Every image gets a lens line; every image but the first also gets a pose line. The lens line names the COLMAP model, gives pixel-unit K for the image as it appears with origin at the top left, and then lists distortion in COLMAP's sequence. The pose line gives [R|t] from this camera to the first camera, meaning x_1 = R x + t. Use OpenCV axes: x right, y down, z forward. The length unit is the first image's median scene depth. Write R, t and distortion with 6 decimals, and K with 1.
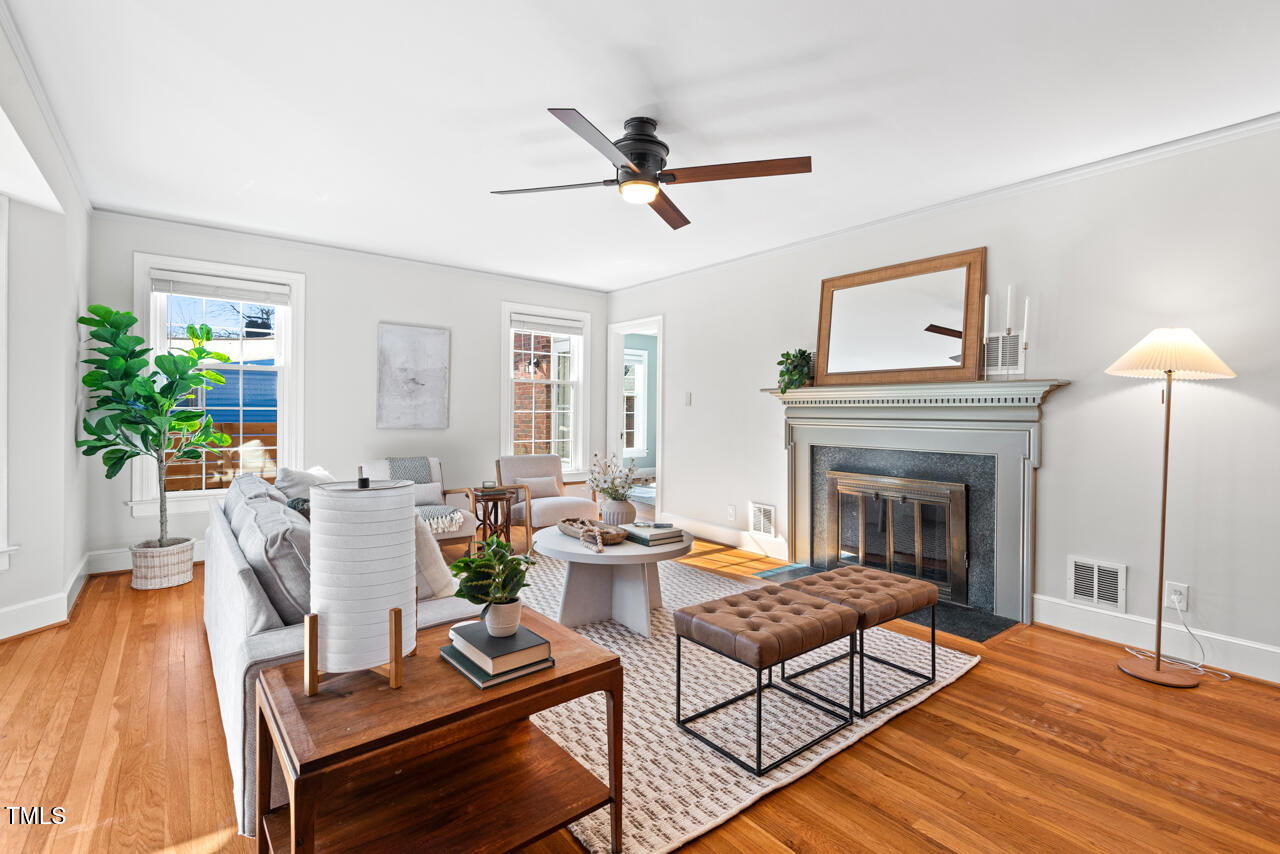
lens RADIAL K [[600.4, 0, 680.4], [0, 600.4, 419.5], [0, 0, 1]] dist [0.043827, -0.041479]
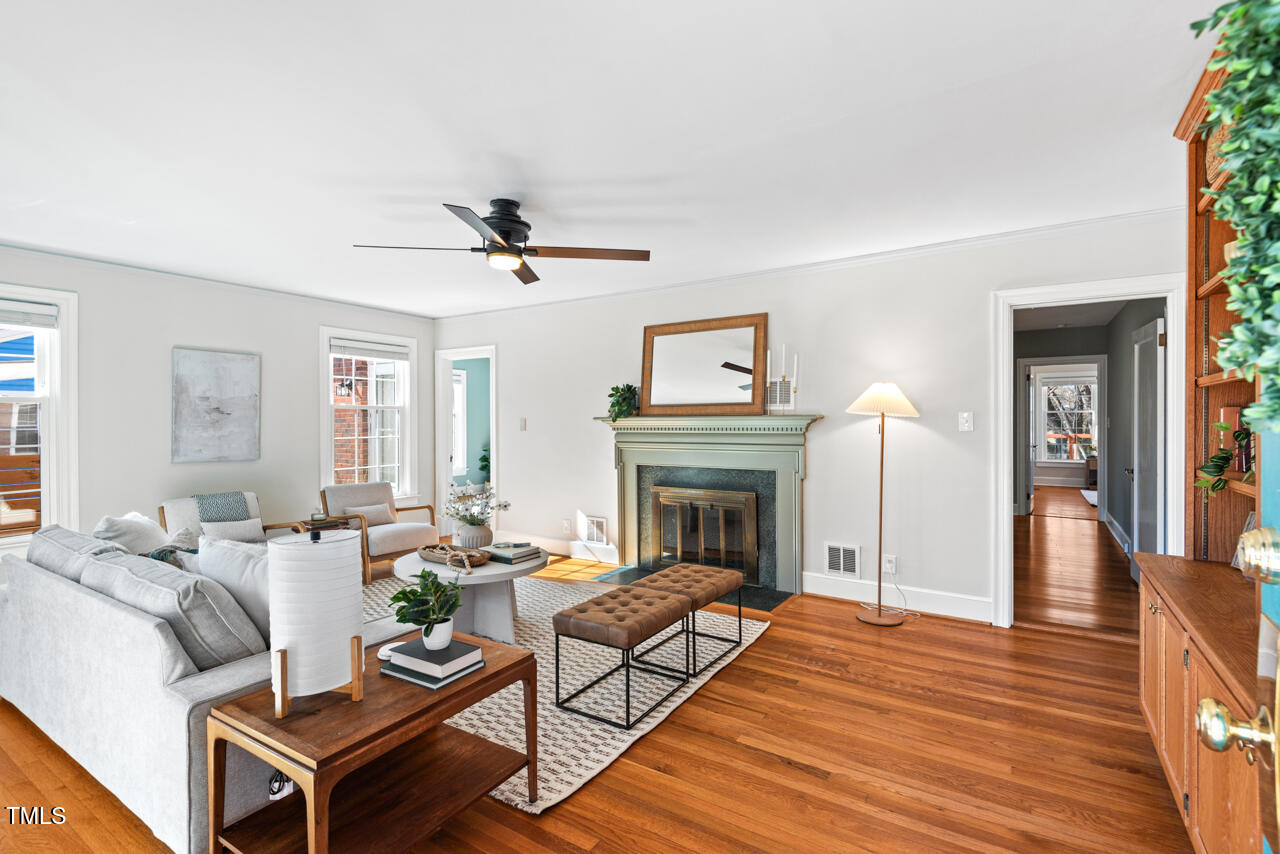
lens RADIAL K [[584.0, 0, 684.5], [0, 584.0, 427.3], [0, 0, 1]] dist [0.040048, -0.022972]
pose [[0.942667, -0.015172, 0.333389, -0.116092], [0.014674, 0.999884, 0.004013, -0.052207], [-0.333411, 0.001109, 0.942781, -0.172934]]
